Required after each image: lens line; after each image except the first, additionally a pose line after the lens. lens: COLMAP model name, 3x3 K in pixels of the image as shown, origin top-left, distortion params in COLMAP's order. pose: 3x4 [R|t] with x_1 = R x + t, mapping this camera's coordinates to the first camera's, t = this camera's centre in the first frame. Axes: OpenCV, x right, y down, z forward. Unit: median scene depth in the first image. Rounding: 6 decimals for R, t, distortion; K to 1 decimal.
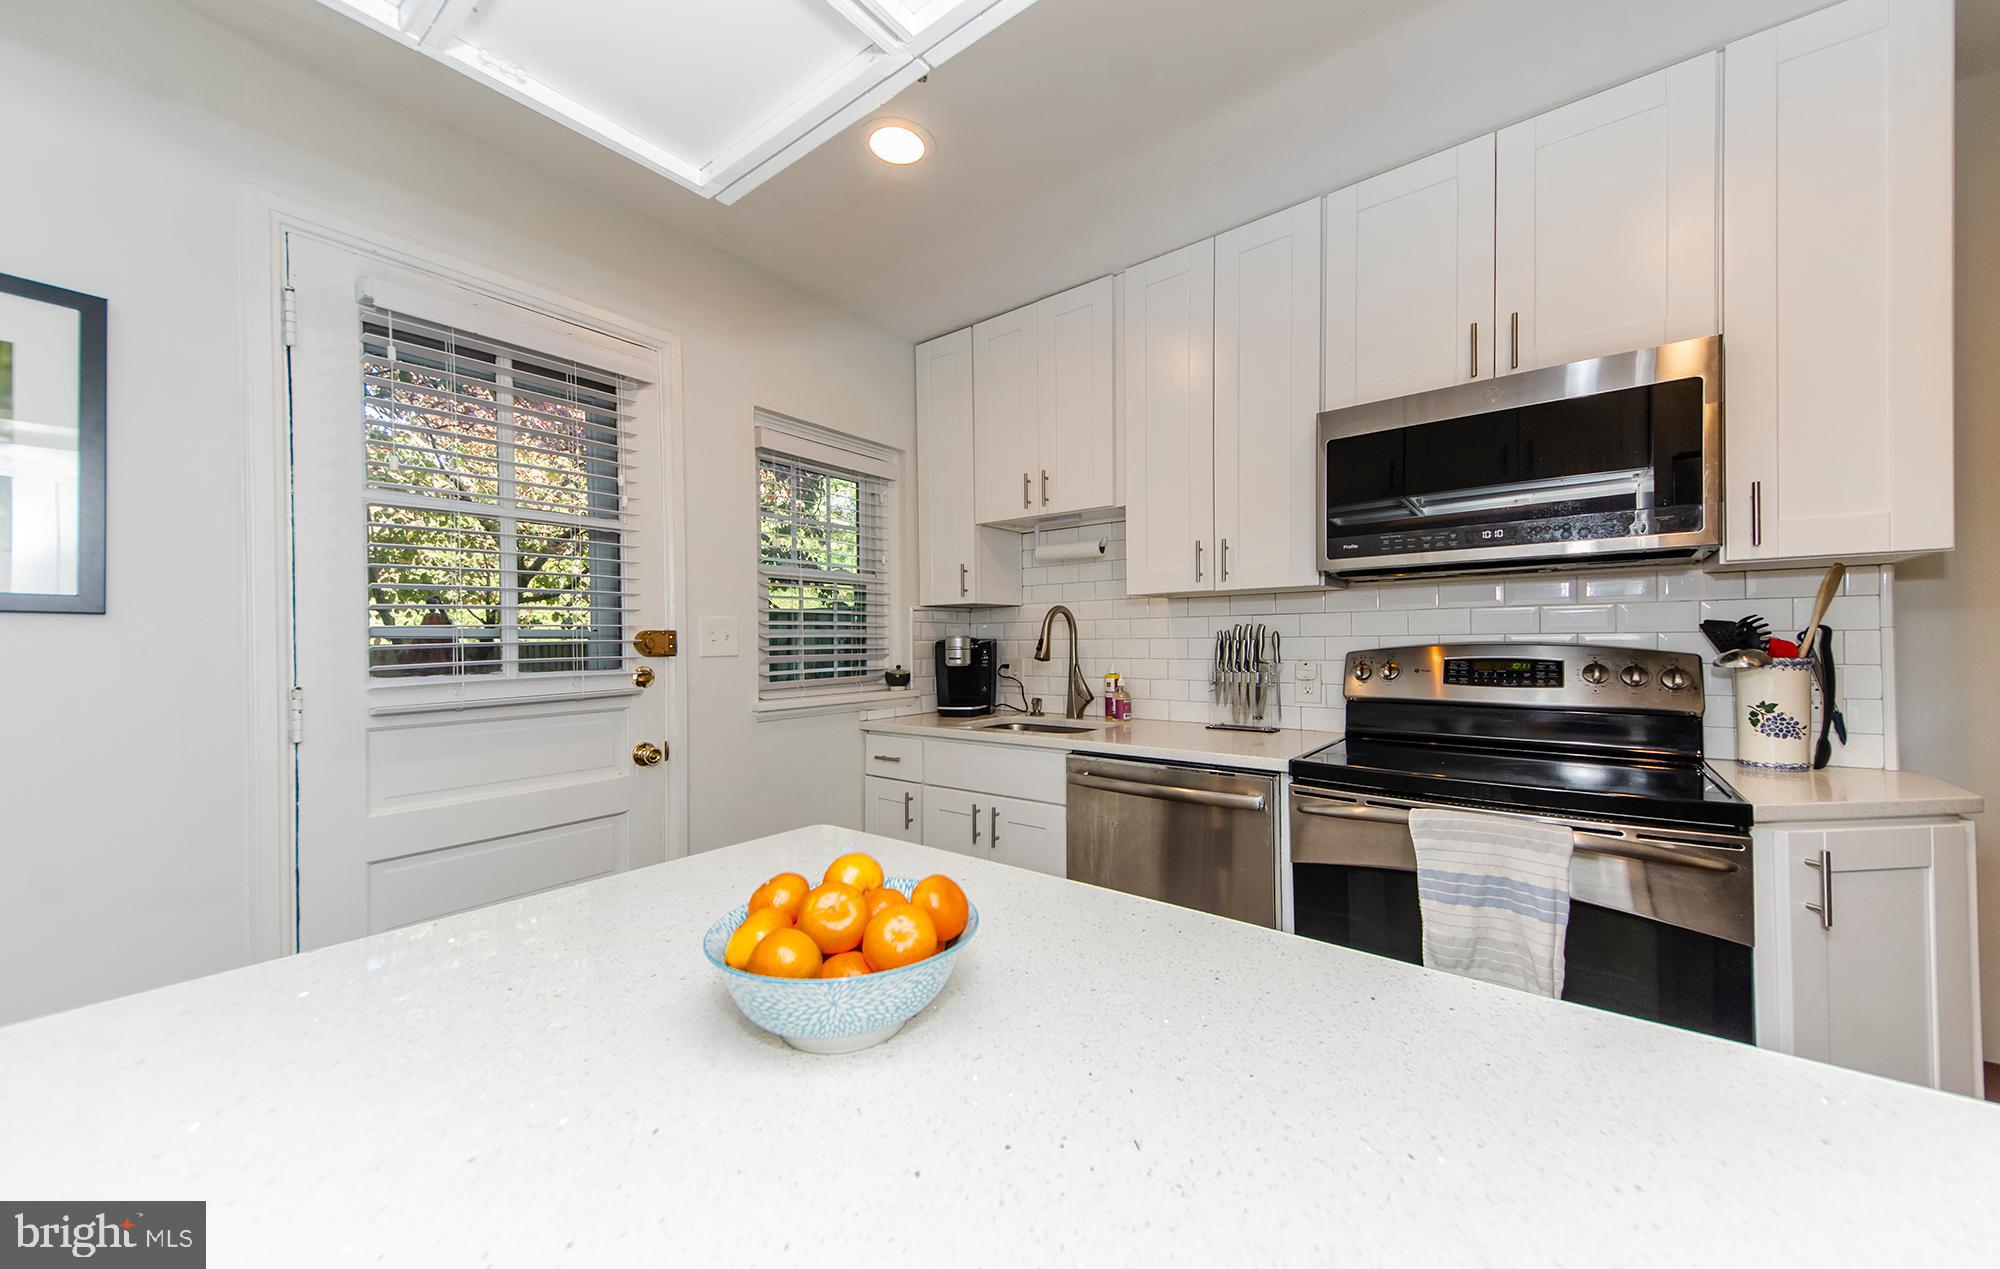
lens RADIAL K [[687.7, 0, 1015.2], [0, 687.7, 647.8], [0, 0, 1]] dist [0.002370, -0.000313]
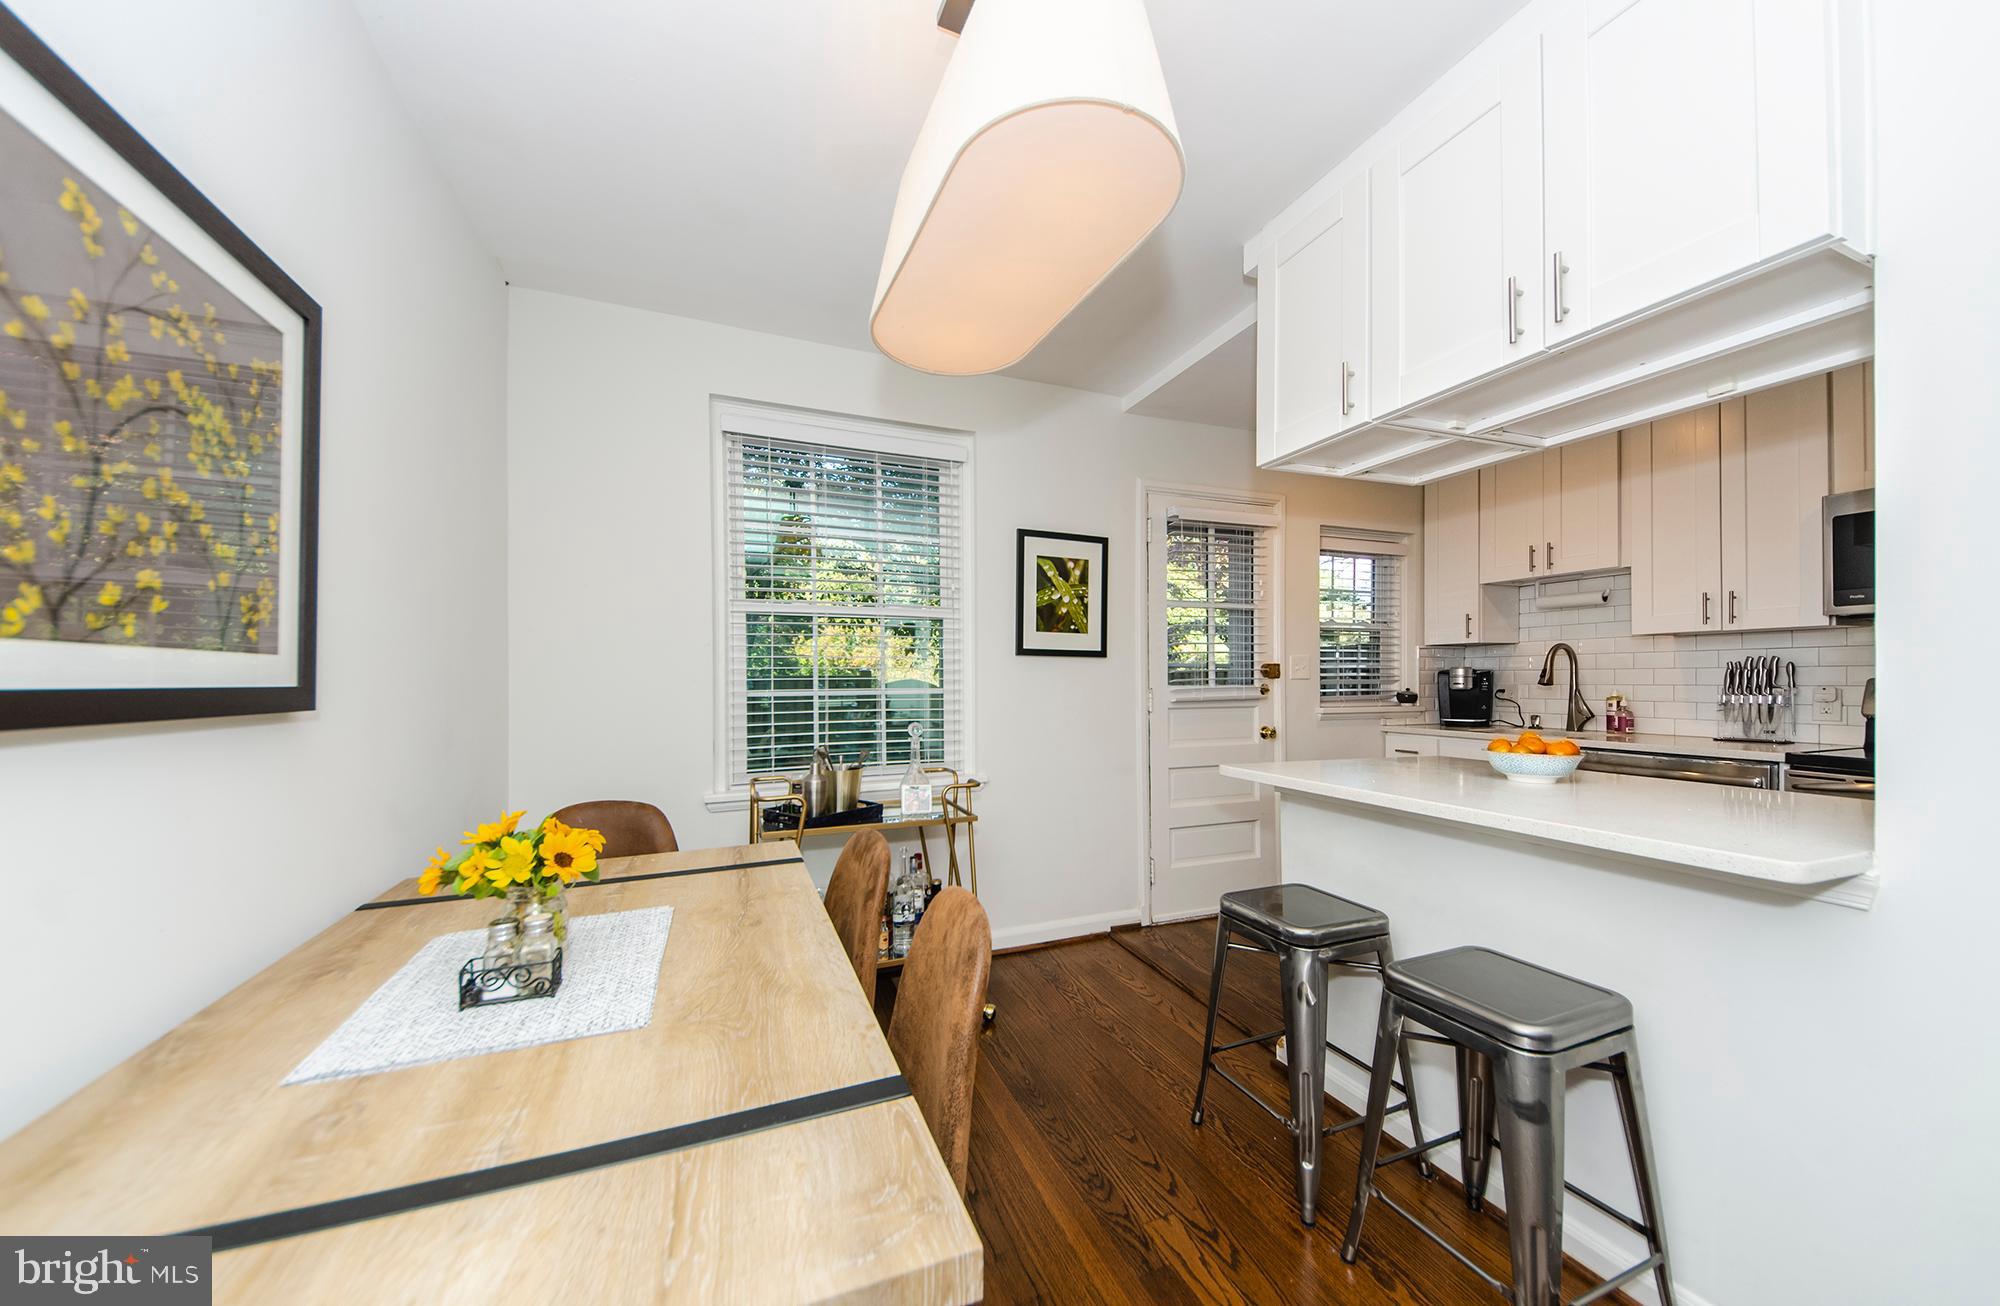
lens RADIAL K [[685.9, 0, 995.0], [0, 685.9, 675.7], [0, 0, 1]] dist [0.008264, -0.003298]
pose [[0.831455, 0.004617, -0.555573, -0.125407], [-0.010124, 0.999925, -0.006842, 0.024470], [0.555500, 0.011314, 0.831440, -0.847268]]
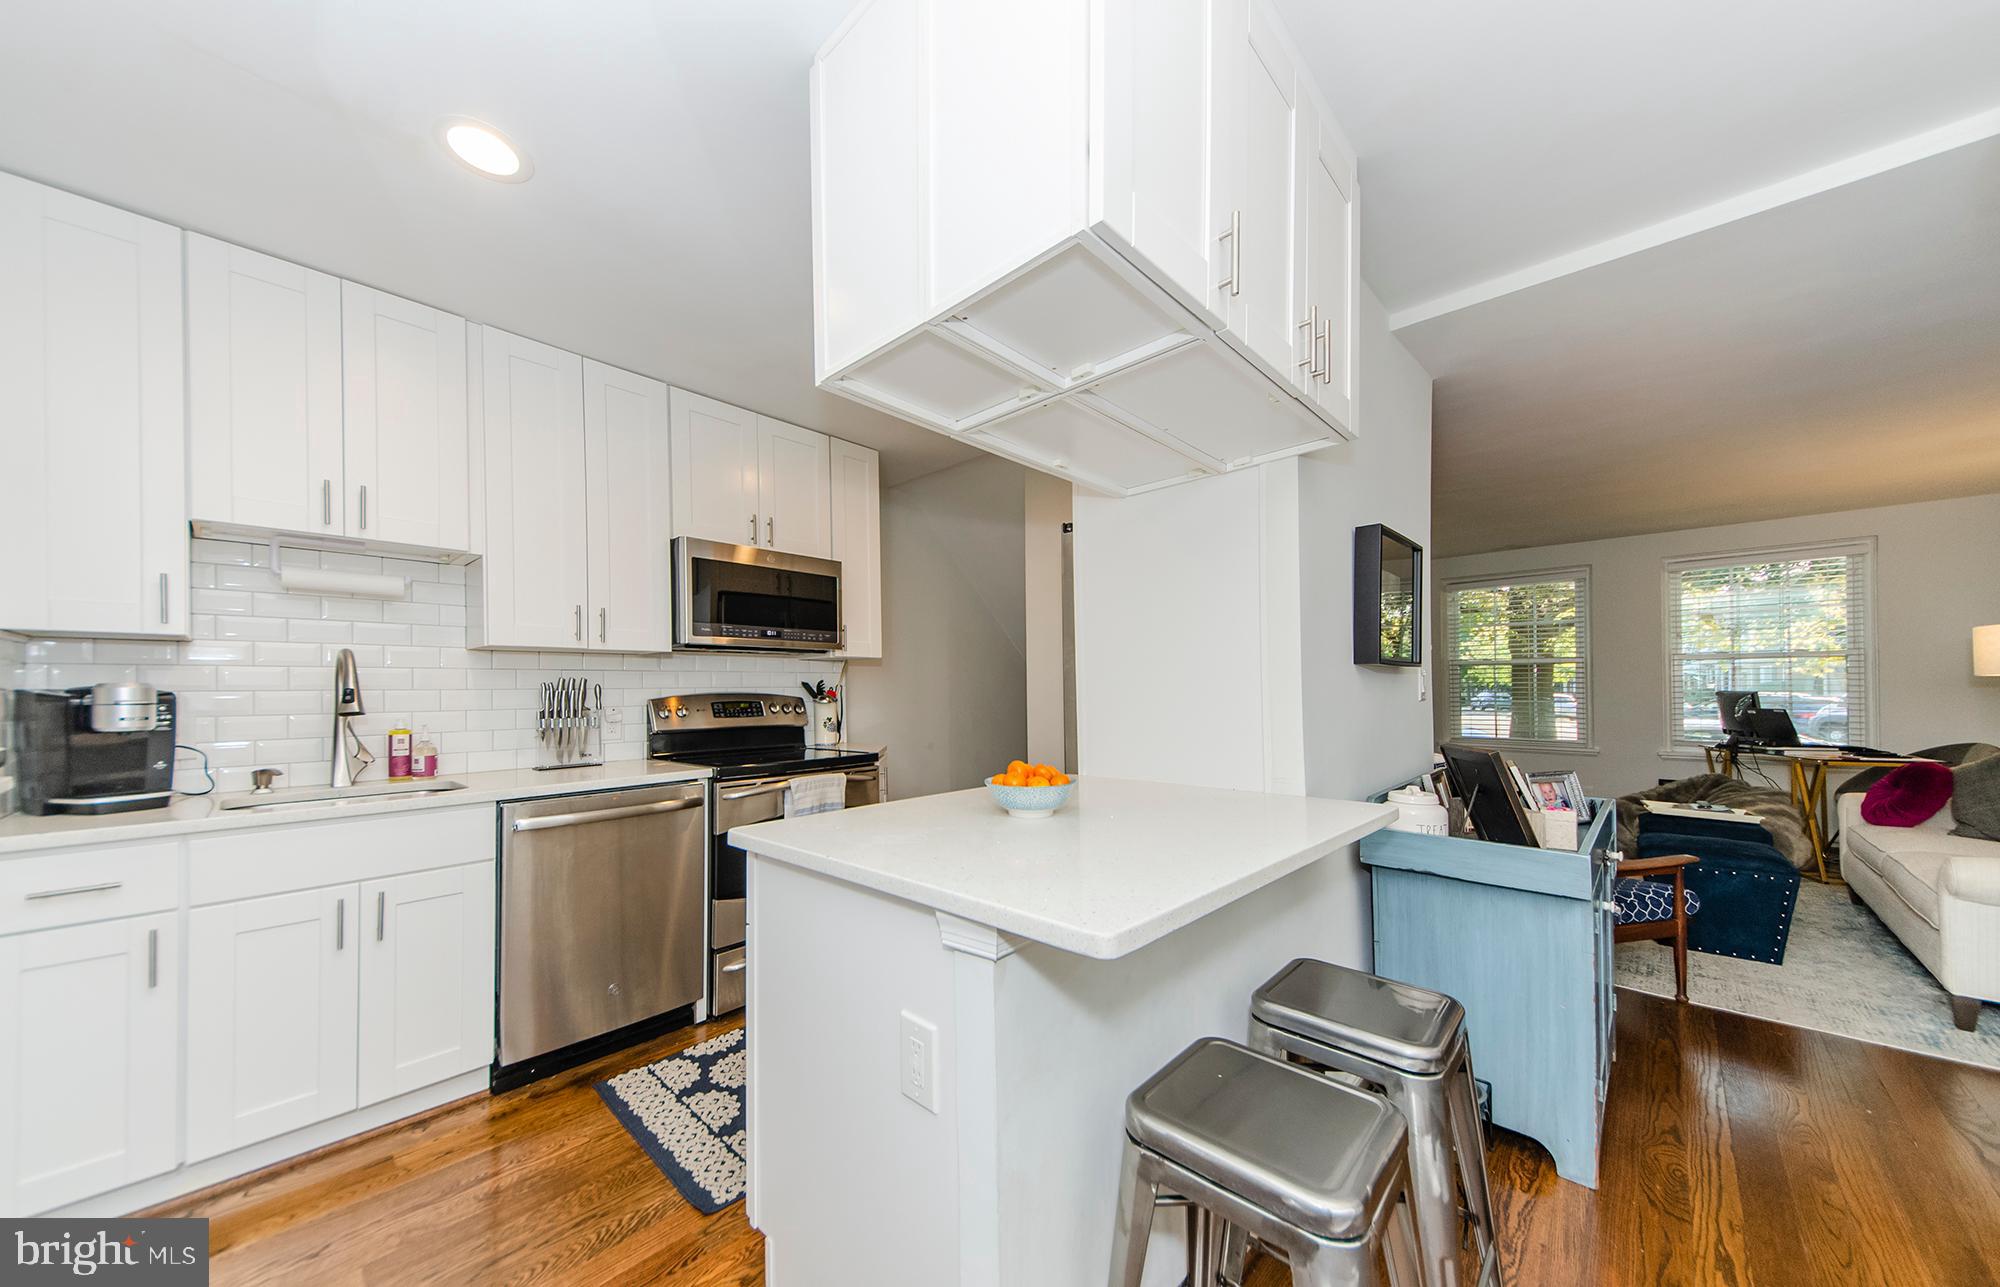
lens RADIAL K [[676.9, 0, 945.9], [0, 676.9, 691.4], [0, 0, 1]] dist [0.012283, -0.004297]
pose [[0.141975, 0.005057, 0.989857, -0.800837], [0.019853, 0.999771, -0.007955, 0.012068], [-0.989671, 0.020781, 0.141842, 0.216981]]
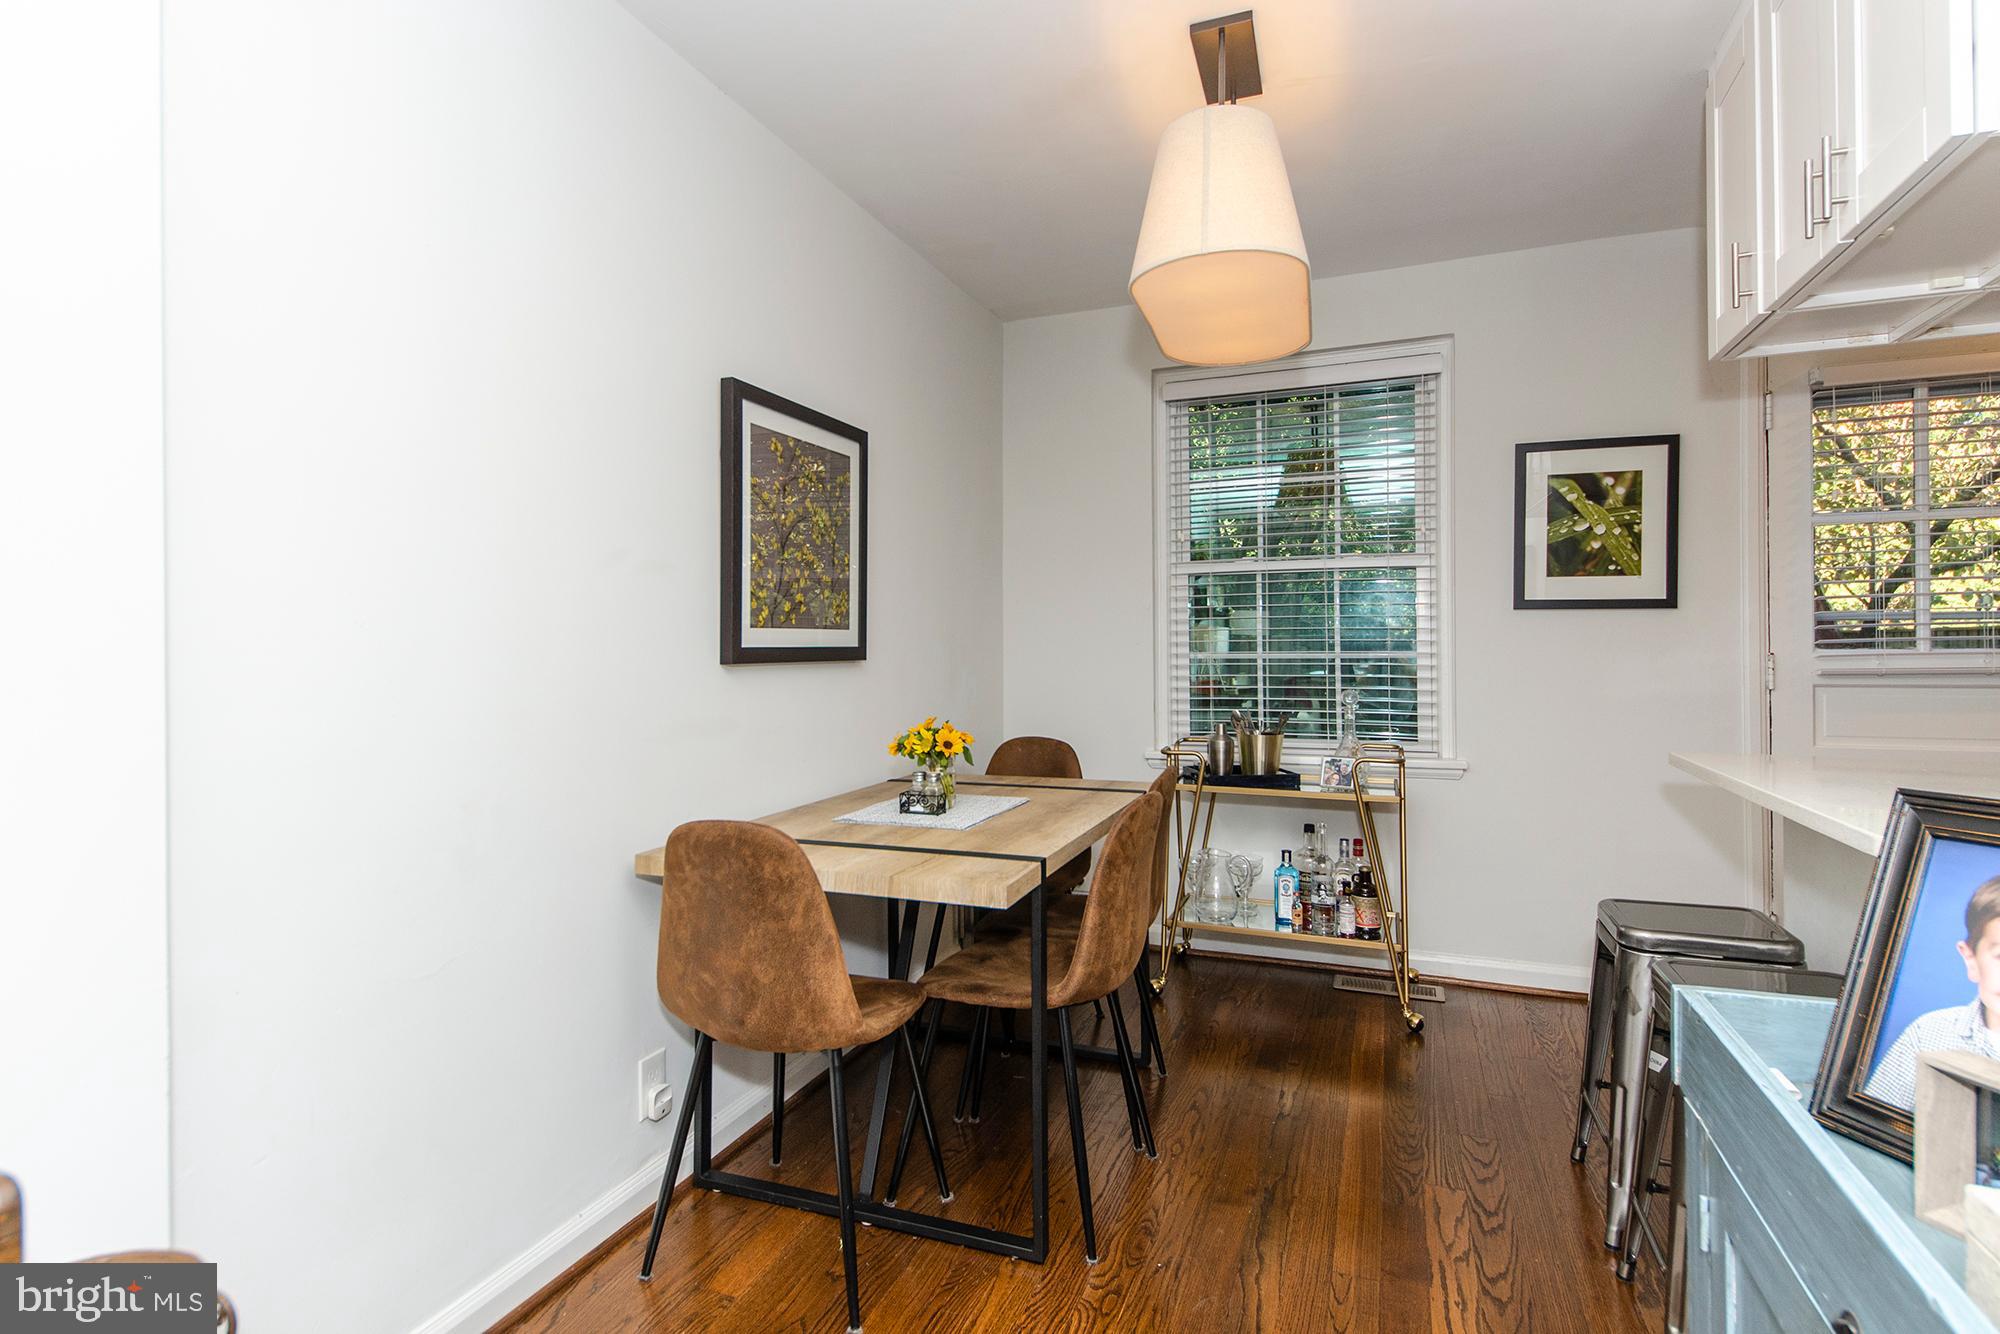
lens RADIAL K [[1018.7, 0, 932.1], [0, 1018.7, 643.7], [0, 0, 1]] dist [0.008988, -0.011181]
pose [[0.186449, 0.010575, -0.982408, 0.577559], [-0.005153, 0.999939, 0.009786, 0.016413], [0.982451, 0.003237, 0.186493, -0.865858]]
